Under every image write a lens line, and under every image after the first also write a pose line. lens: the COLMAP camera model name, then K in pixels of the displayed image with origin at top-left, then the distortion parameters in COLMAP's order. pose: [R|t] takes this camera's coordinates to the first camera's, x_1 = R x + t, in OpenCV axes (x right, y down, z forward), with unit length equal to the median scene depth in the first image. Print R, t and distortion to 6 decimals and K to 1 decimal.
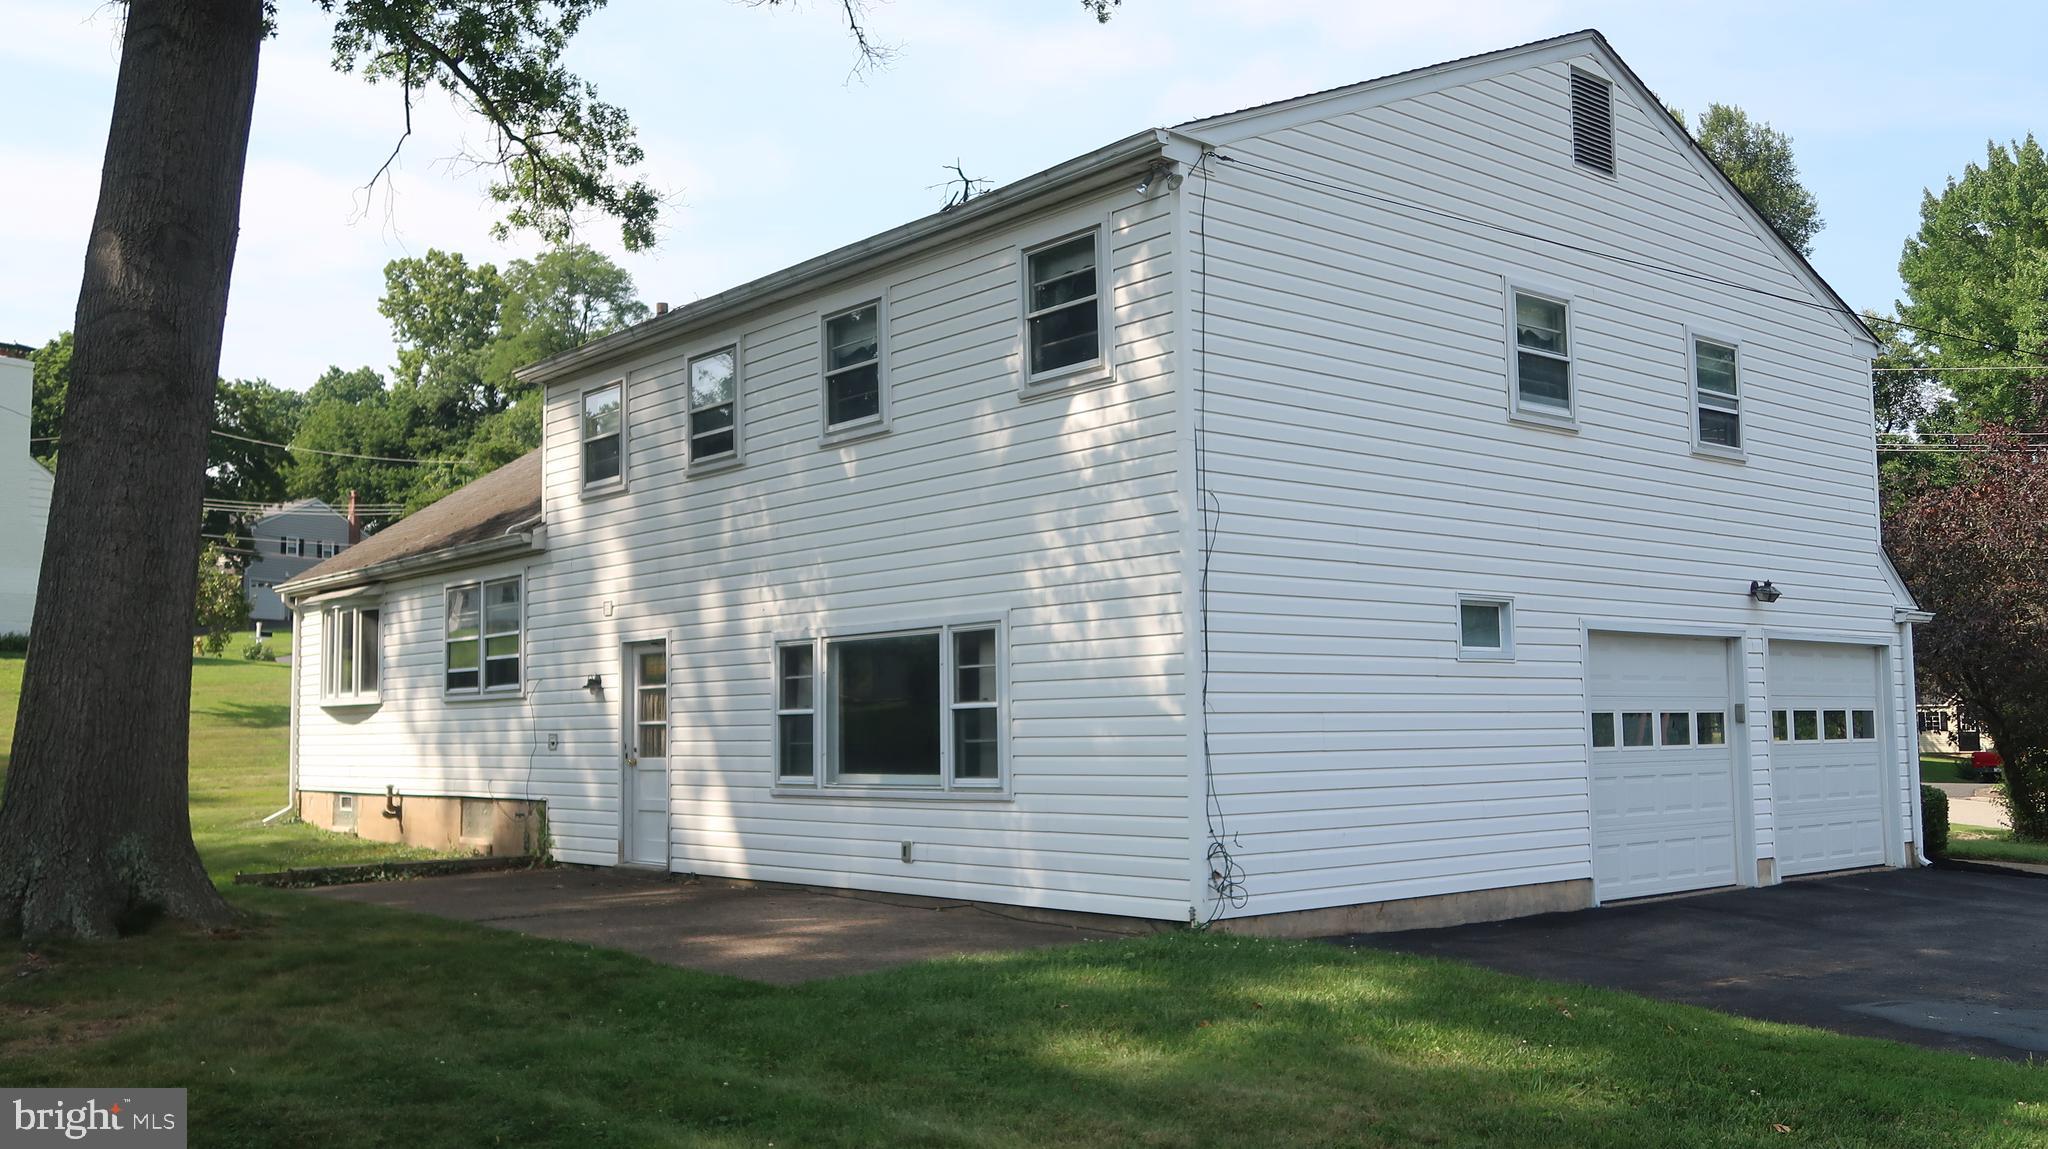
lens RADIAL K [[1790.1, 0, 1024.0], [0, 1790.1, 574.5], [0, 0, 1]] dist [0.000183, 0.008193]
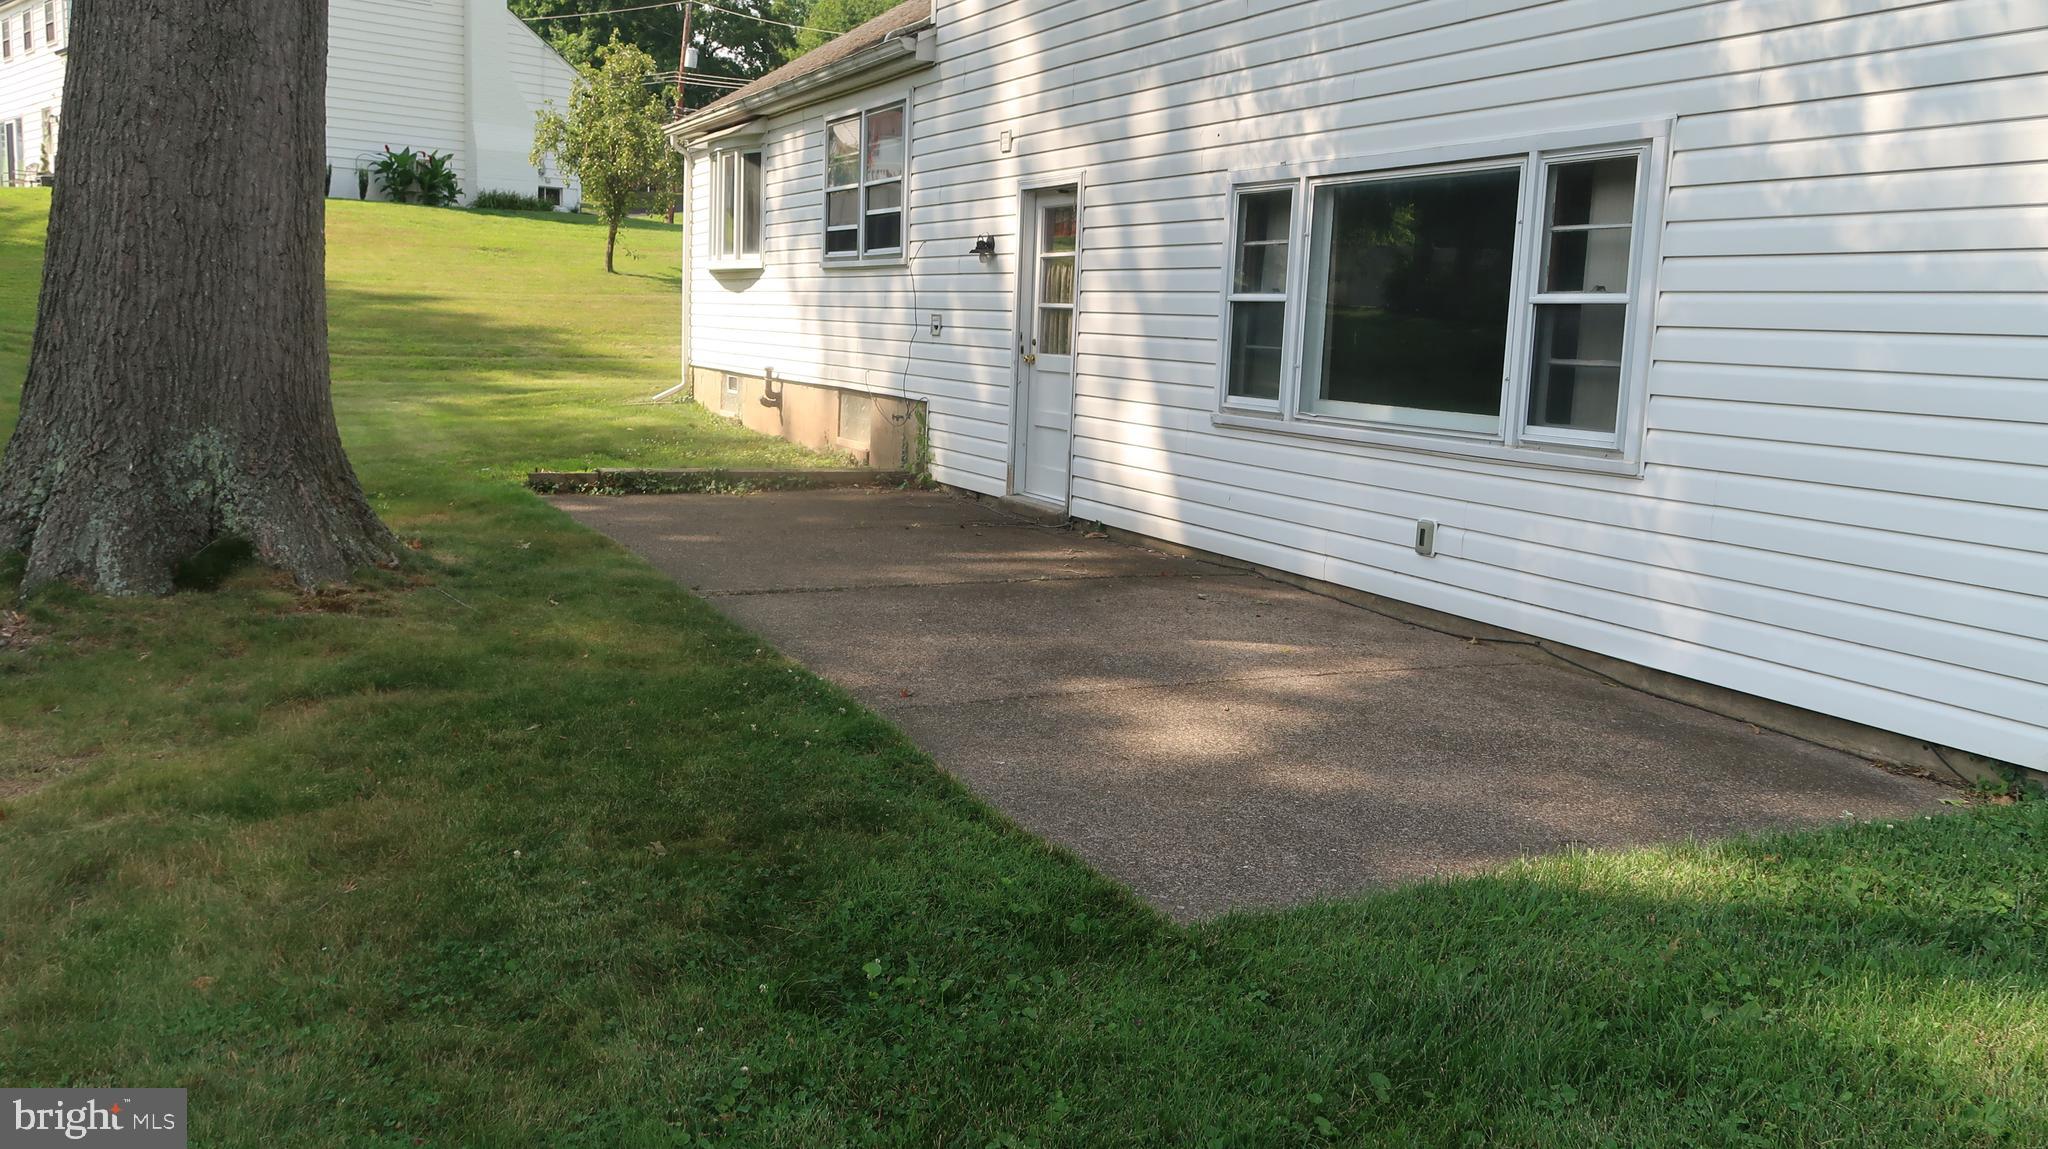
lens RADIAL K [[1671.8, 0, 1024.0], [0, 1671.8, 574.5], [0, 0, 1]] dist [0.000388, -0.082876]
pose [[0.963331, 0.093655, -0.251442, -0.045197], [-0.033538, 0.971786, 0.233468, 0.033783], [0.266213, -0.216474, 0.939292, 0.368180]]
